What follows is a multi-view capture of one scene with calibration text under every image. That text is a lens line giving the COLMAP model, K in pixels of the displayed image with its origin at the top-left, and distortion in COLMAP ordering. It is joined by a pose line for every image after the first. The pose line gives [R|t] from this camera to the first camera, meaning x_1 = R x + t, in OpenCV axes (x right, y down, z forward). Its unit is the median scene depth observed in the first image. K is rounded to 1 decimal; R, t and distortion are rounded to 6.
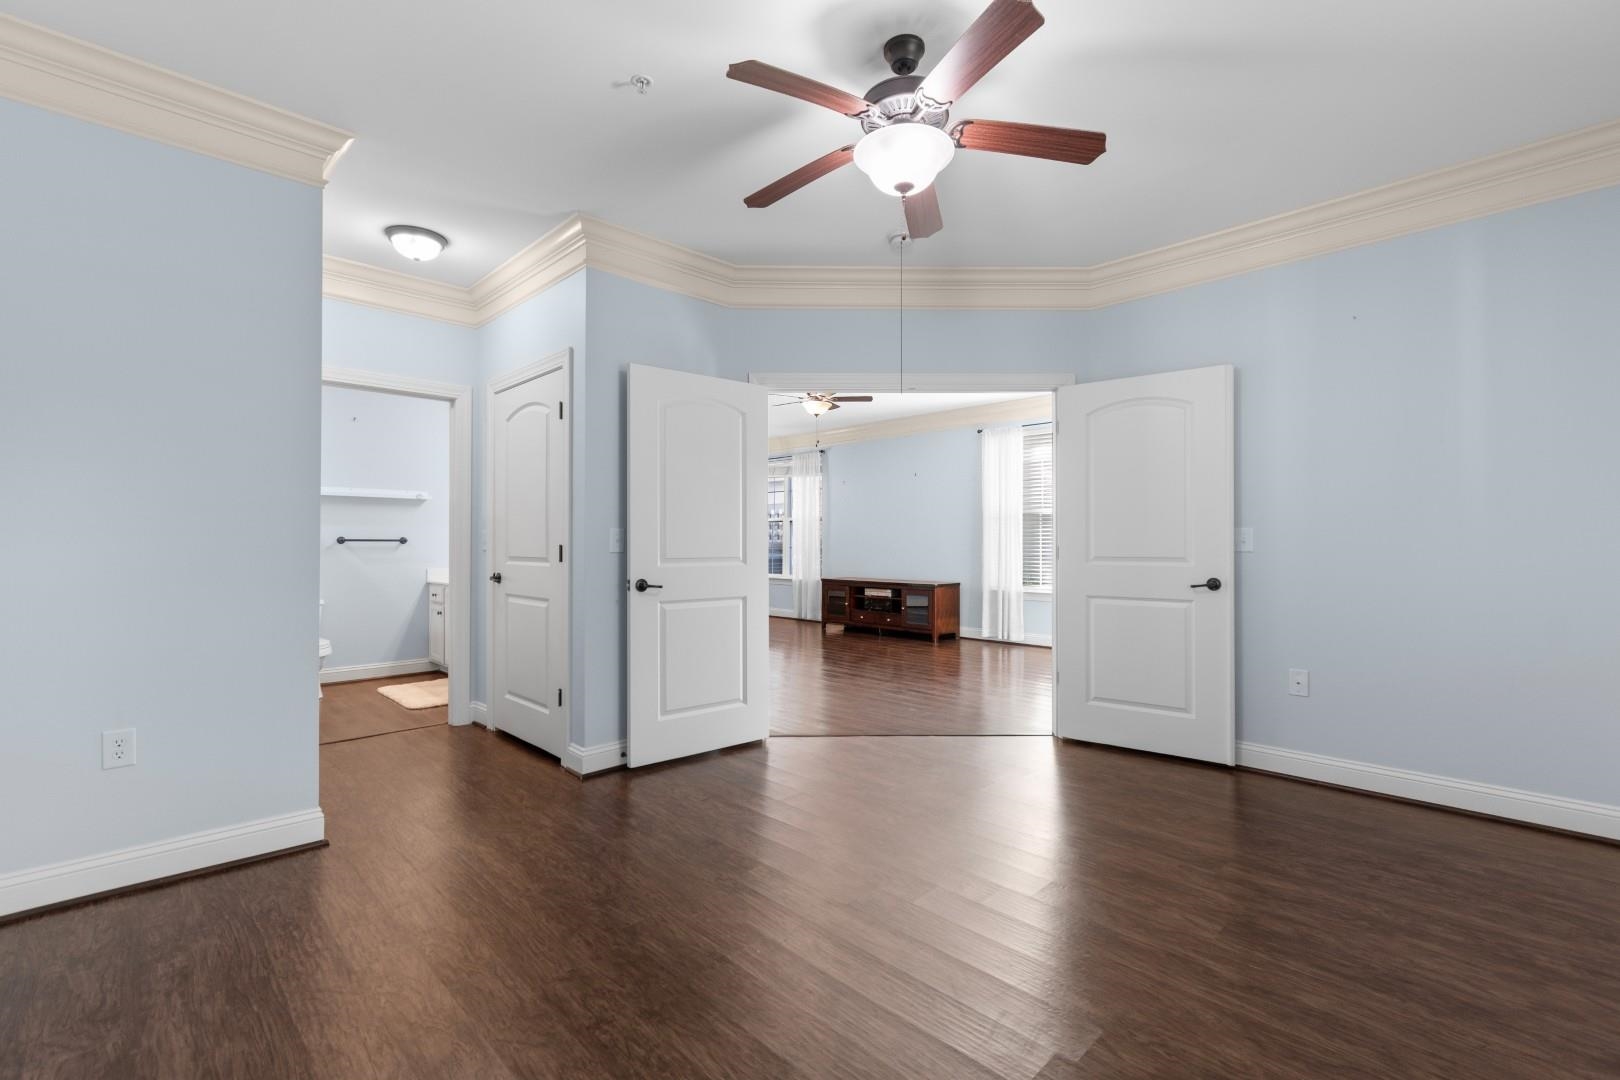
lens RADIAL K [[715.9, 0, 816.7], [0, 715.9, 538.6], [0, 0, 1]] dist [-0.000072, 0.000468]
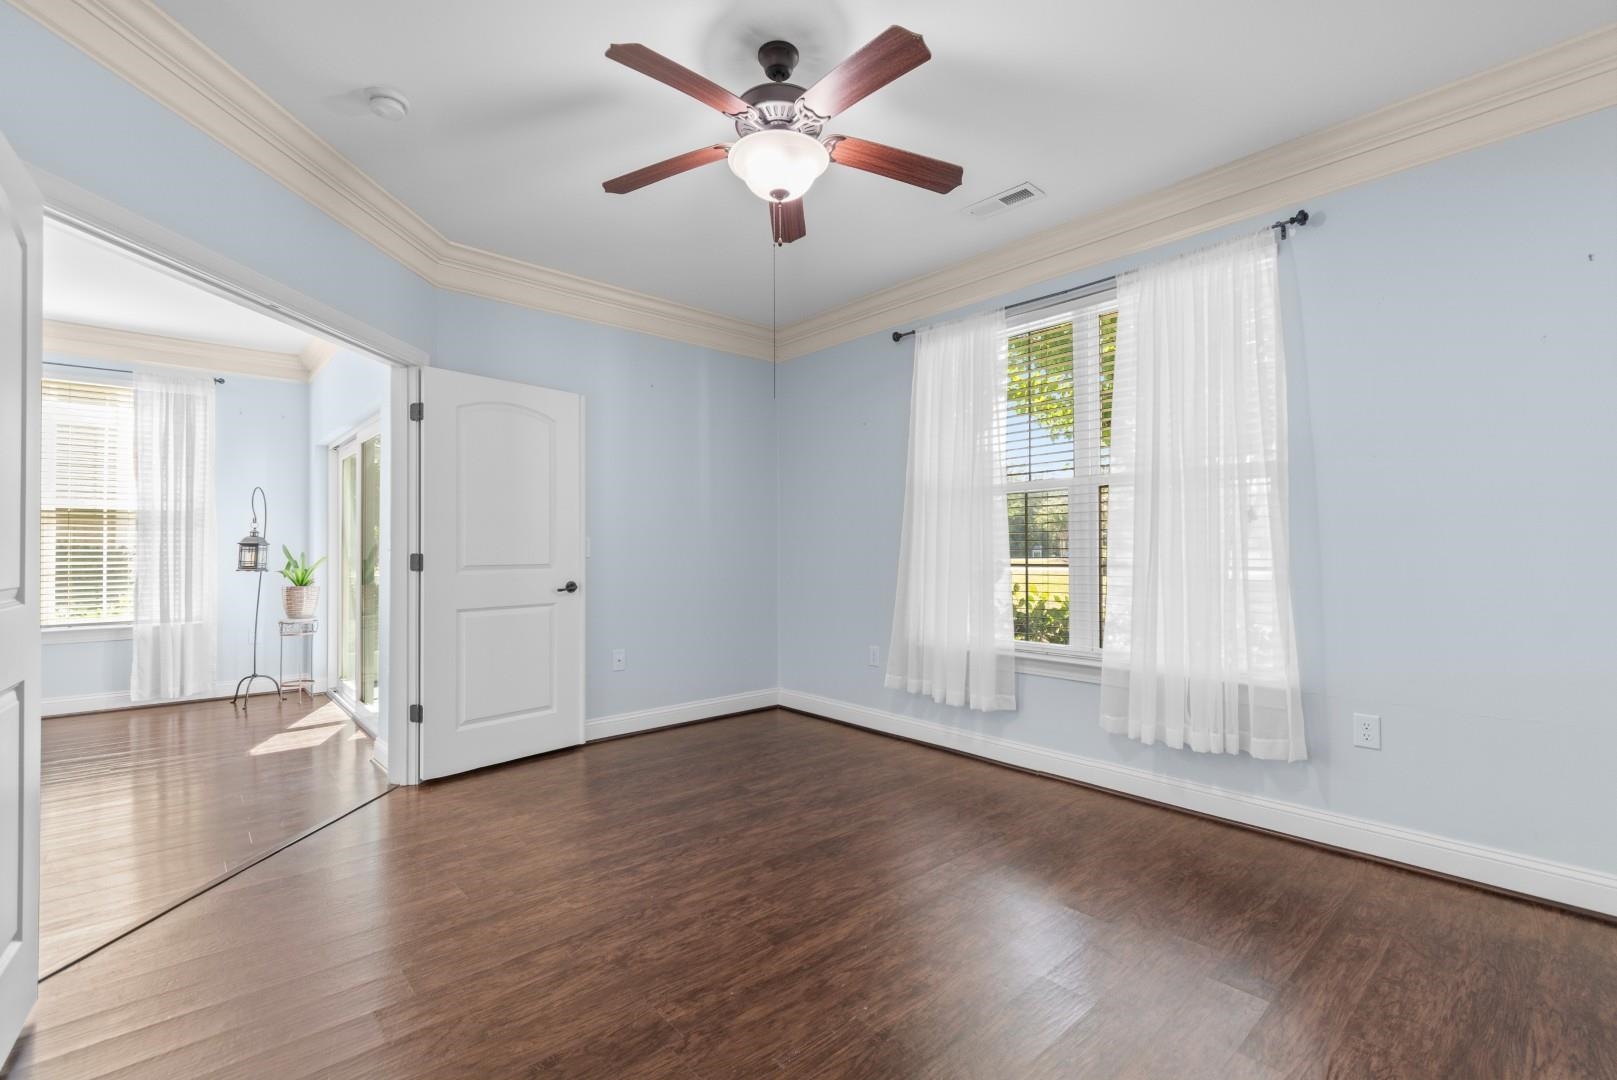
lens RADIAL K [[729.3, 0, 805.6], [0, 729.3, 537.6], [0, 0, 1]] dist [-0.001696, 0.000009]
pose [[0.040958, 0.016544, 0.999024, -0.258322], [-0.003130, 0.999860, -0.016429, 0.001889], [-0.999156, -0.002454, 0.041004, 0.264642]]
